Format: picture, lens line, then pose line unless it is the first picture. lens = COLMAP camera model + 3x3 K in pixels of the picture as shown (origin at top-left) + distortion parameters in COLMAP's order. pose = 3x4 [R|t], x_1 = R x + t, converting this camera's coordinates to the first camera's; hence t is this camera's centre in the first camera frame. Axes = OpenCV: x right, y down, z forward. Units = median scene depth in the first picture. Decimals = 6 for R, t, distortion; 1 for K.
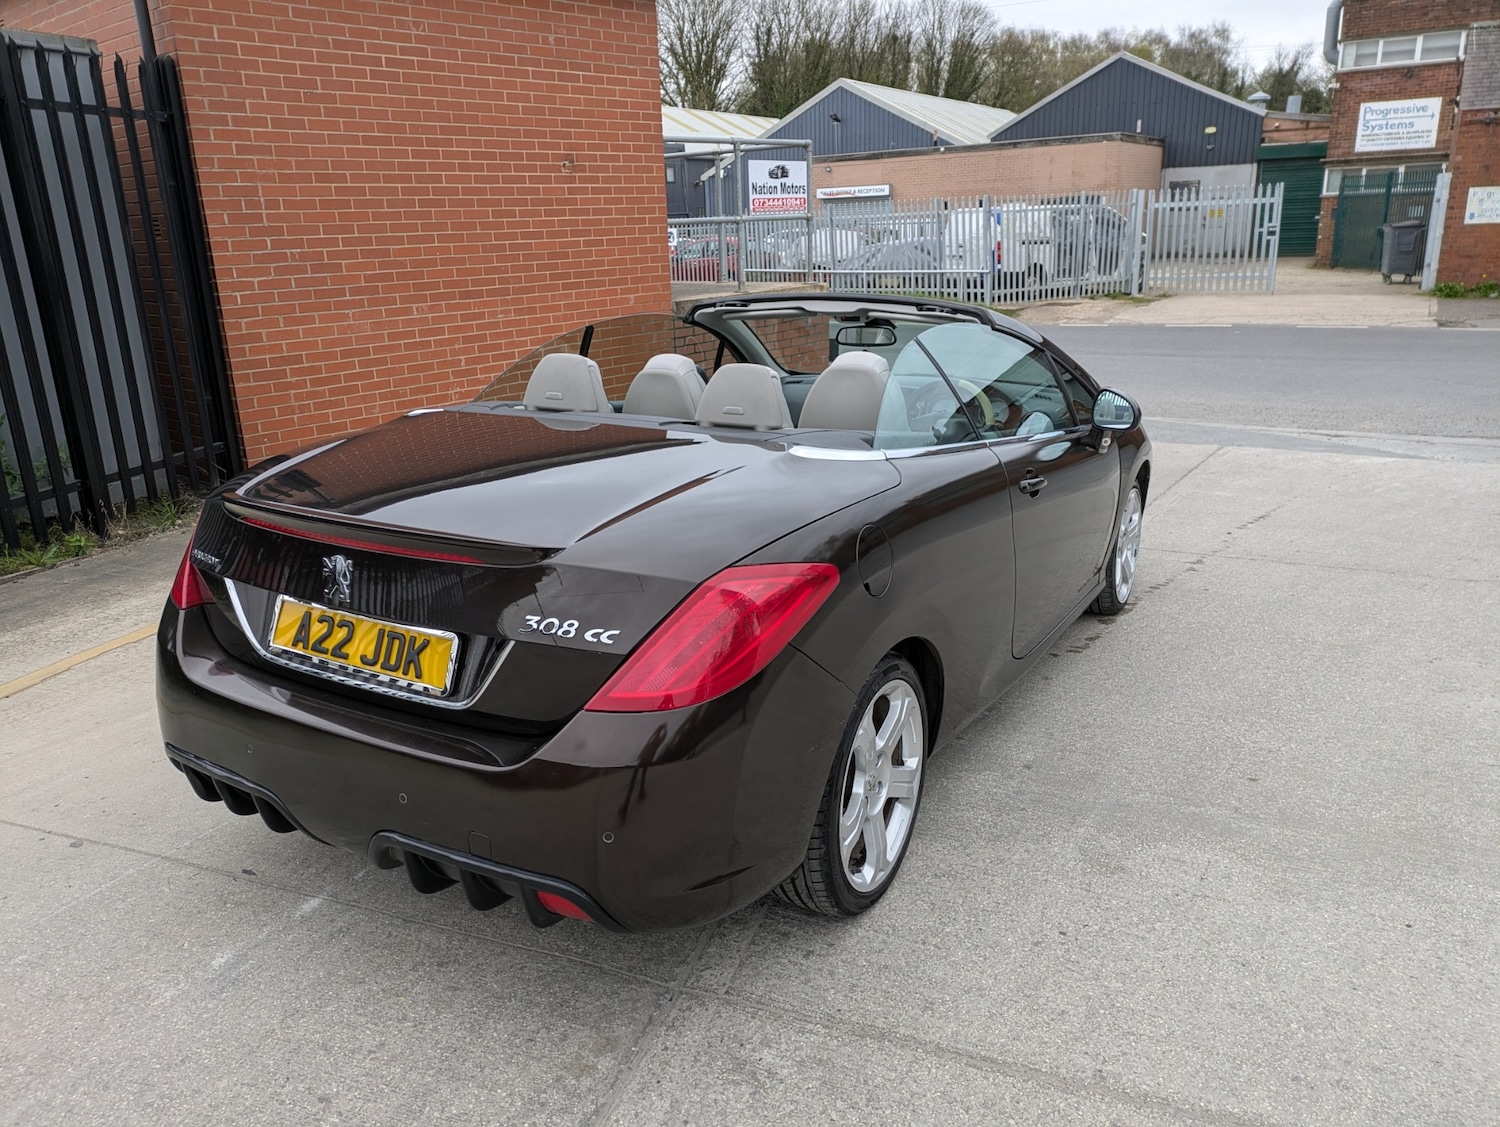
lens RADIAL K [[1104.3, 0, 752.5], [0, 1104.3, 551.6], [0, 0, 1]] dist [0.045939, -0.028762]
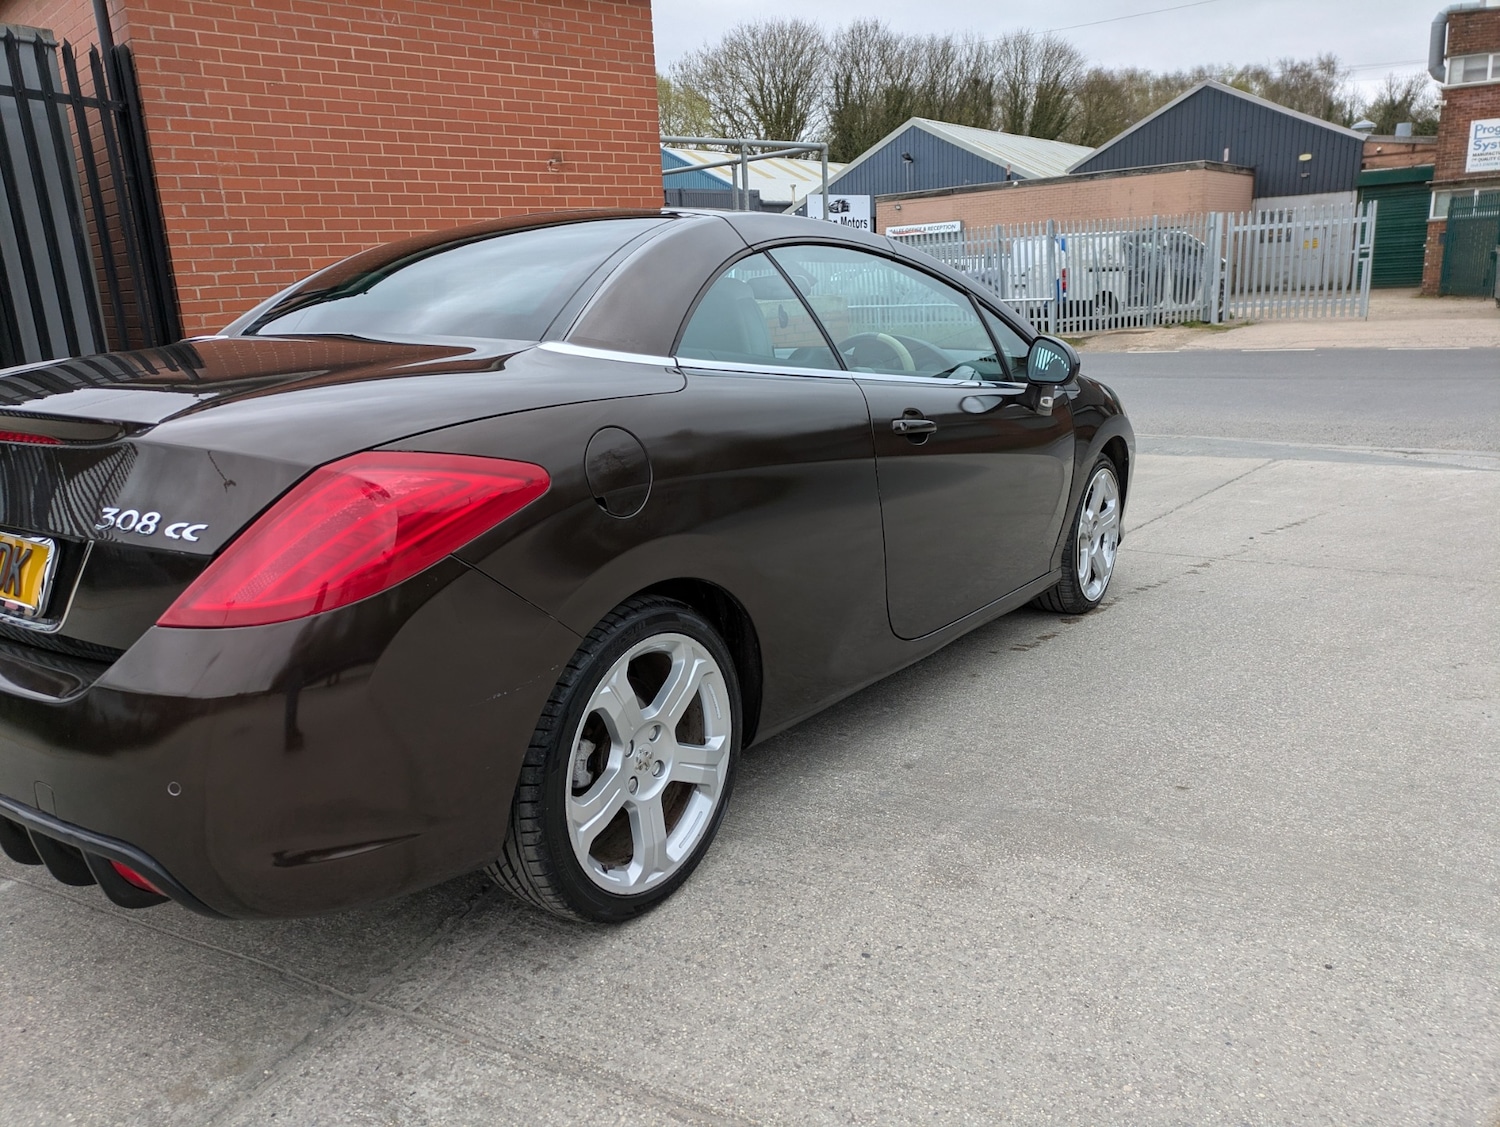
lens RADIAL K [[1102.1, 0, 724.0], [0, 1102.1, 563.6], [0, 0, 1]] dist [0.053331, -0.037226]
pose [[0.994627, 0.010085, -0.103034, 0.090603], [-0.013637, 0.999335, -0.033827, 0.033441], [0.102624, 0.035050, 0.994102, 0.071677]]
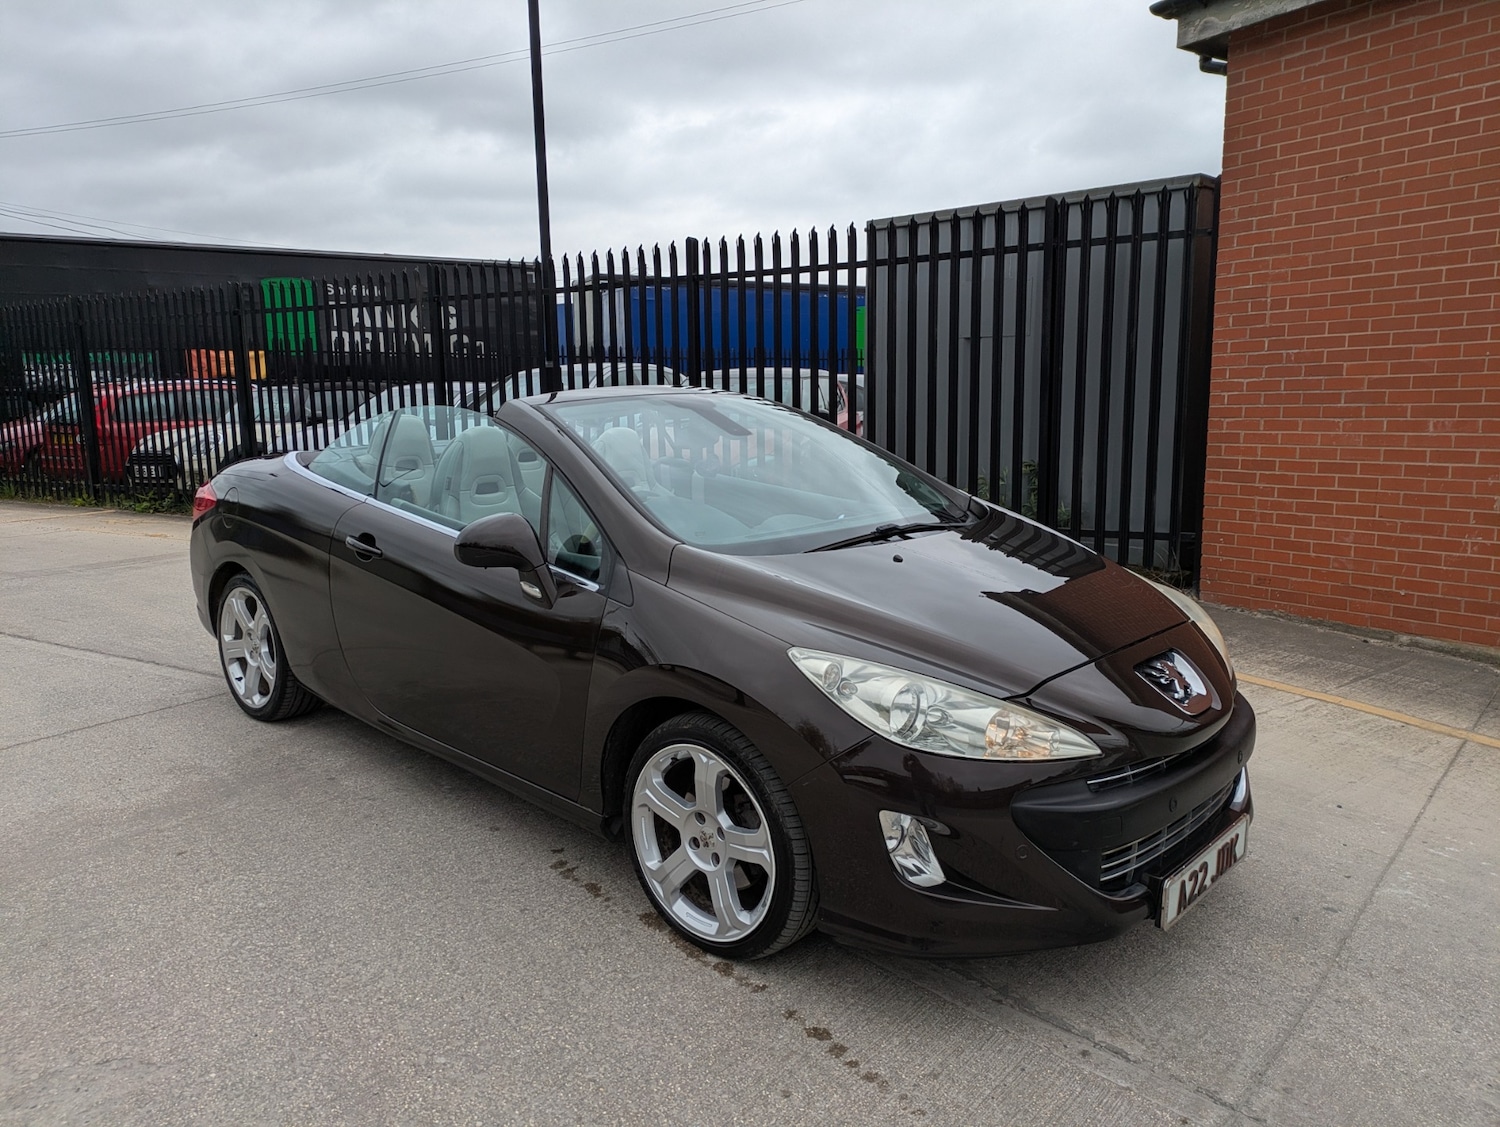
lens RADIAL K [[1102.1, 0, 724.0], [0, 1102.1, 563.6], [0, 0, 1]] dist [0.053331, -0.037226]
pose [[-0.234407, 0.174768, -0.956300, 0.560545], [-0.262442, 0.935807, 0.235352, -0.180029], [0.936044, 0.306141, -0.173493, 0.698739]]
